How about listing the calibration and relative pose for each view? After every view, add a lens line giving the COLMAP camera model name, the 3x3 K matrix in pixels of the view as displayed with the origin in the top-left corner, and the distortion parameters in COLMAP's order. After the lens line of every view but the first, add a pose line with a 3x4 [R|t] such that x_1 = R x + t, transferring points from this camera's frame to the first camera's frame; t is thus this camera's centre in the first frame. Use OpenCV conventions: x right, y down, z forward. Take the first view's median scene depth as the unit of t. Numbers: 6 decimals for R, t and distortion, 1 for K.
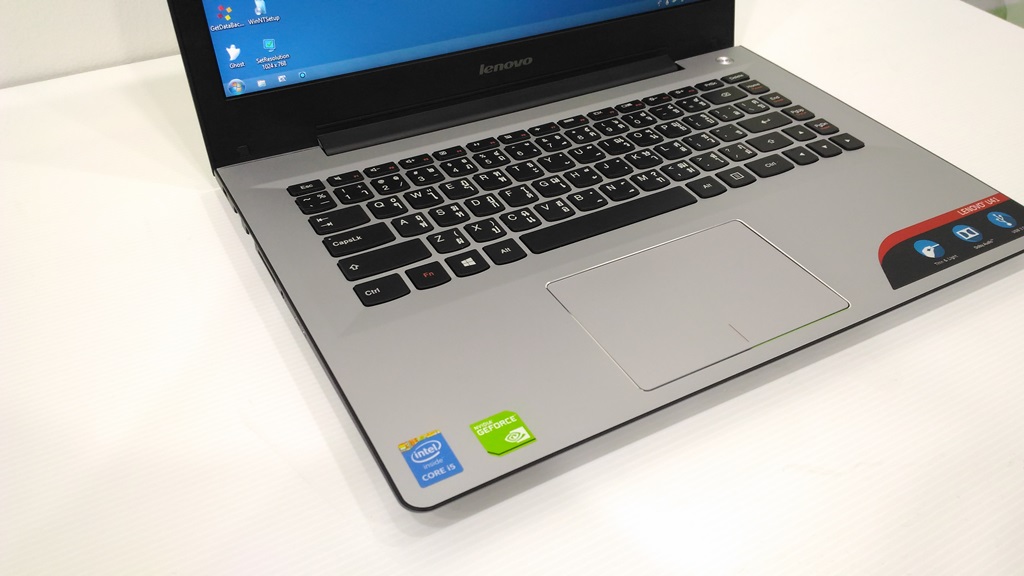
lens RADIAL K [[861.0, 0, 508.5], [0, 861.0, 267.1], [0, 0, 1]] dist [0.126362, -0.313443]
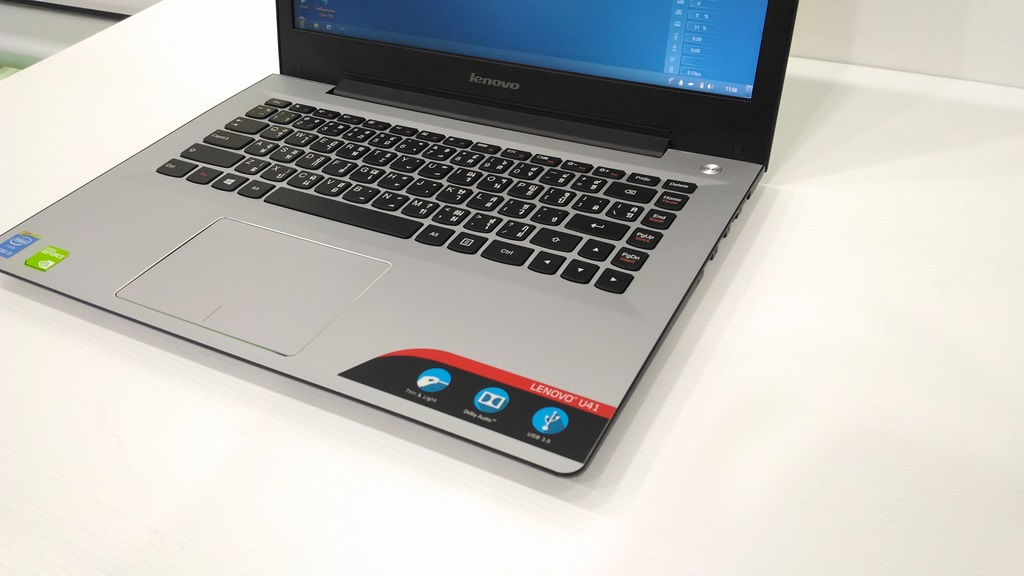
lens RADIAL K [[827.8, 0, 534.5], [0, 827.8, 286.7], [0, 0, 1]] dist [0.071462, -0.003116]
pose [[0.545664, 0.471247, -0.692948, 0.978041], [-0.452605, 0.861653, 0.229572, -0.311434], [0.705266, 0.188362, 0.683461, 0.429016]]
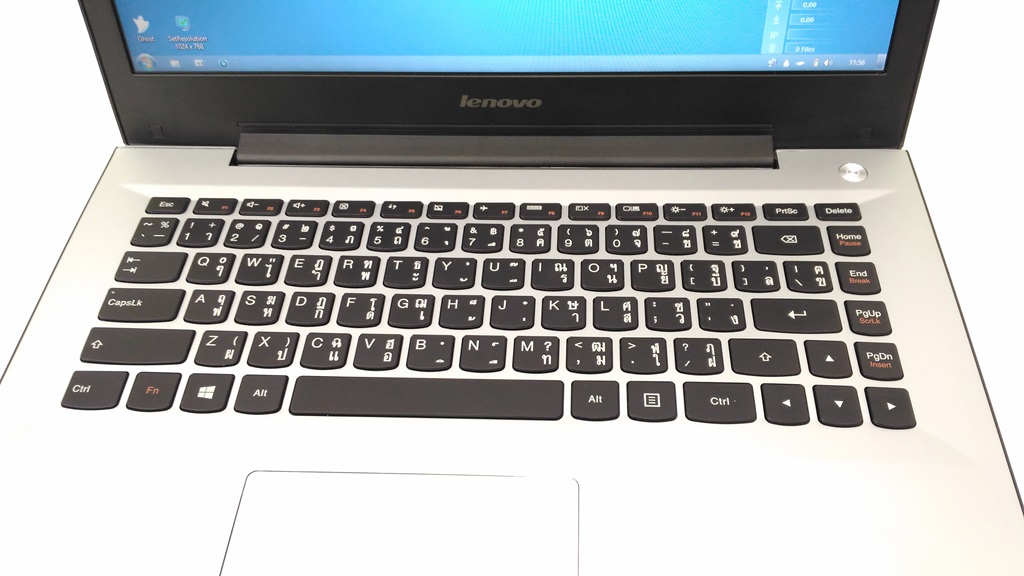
lens RADIAL K [[861.0, 0, 508.5], [0, 861.0, 267.1], [0, 0, 1]] dist [0.126362, -0.313443]
pose [[0.841275, 0.377120, -0.387346, 0.392369], [-0.280163, 0.916912, 0.284221, -0.360103], [0.462348, -0.130588, 0.877030, 0.376611]]
